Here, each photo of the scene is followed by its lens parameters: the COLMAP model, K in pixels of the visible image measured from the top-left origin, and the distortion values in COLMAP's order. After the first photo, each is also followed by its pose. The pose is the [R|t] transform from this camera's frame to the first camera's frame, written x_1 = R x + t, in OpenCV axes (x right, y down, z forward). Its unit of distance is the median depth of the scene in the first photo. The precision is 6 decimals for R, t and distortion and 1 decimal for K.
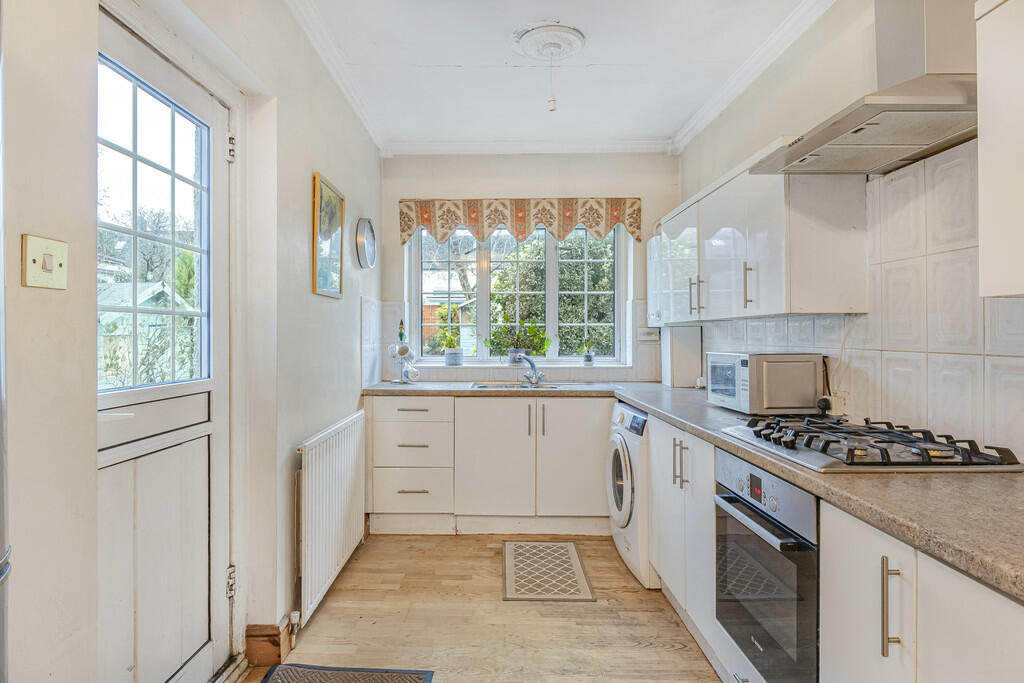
lens RADIAL K [[557.7, 0, 504.5], [0, 557.7, 331.5], [0, 0, 1]] dist [-0.002183, -0.006984]
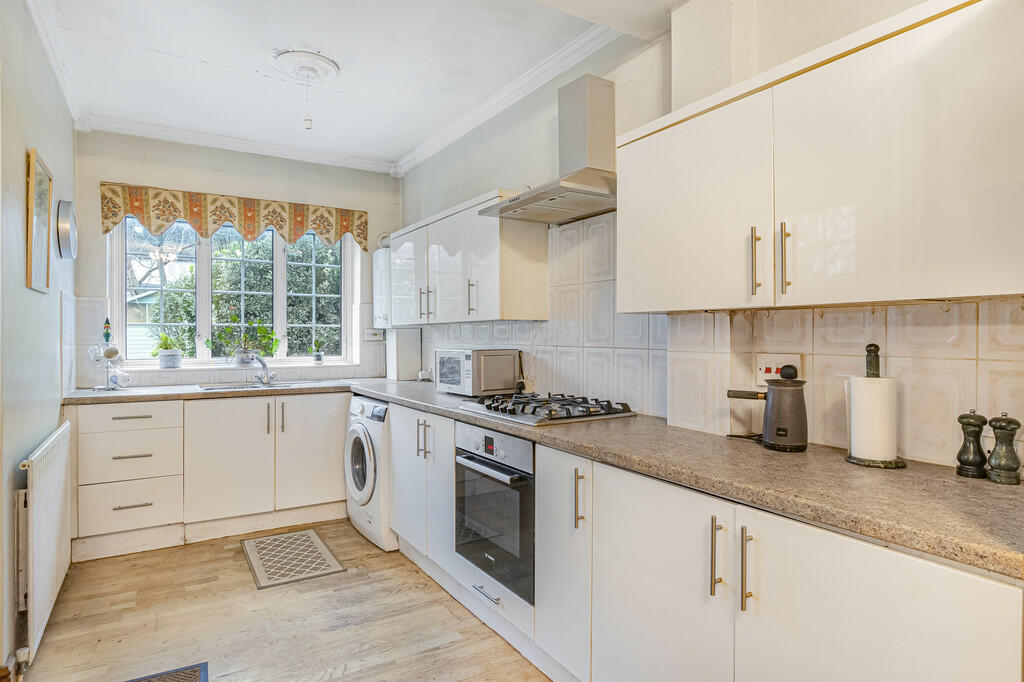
lens RADIAL K [[557.7, 0, 511.3], [0, 557.7, 339.9], [0, 0, 1]] dist [-0.002183, -0.006984]
pose [[0.841420, -0.004182, 0.540365, -0.156898], [-0.003270, 0.999912, 0.012830, -0.000495], [-0.540372, -0.012563, 0.841333, -0.122139]]
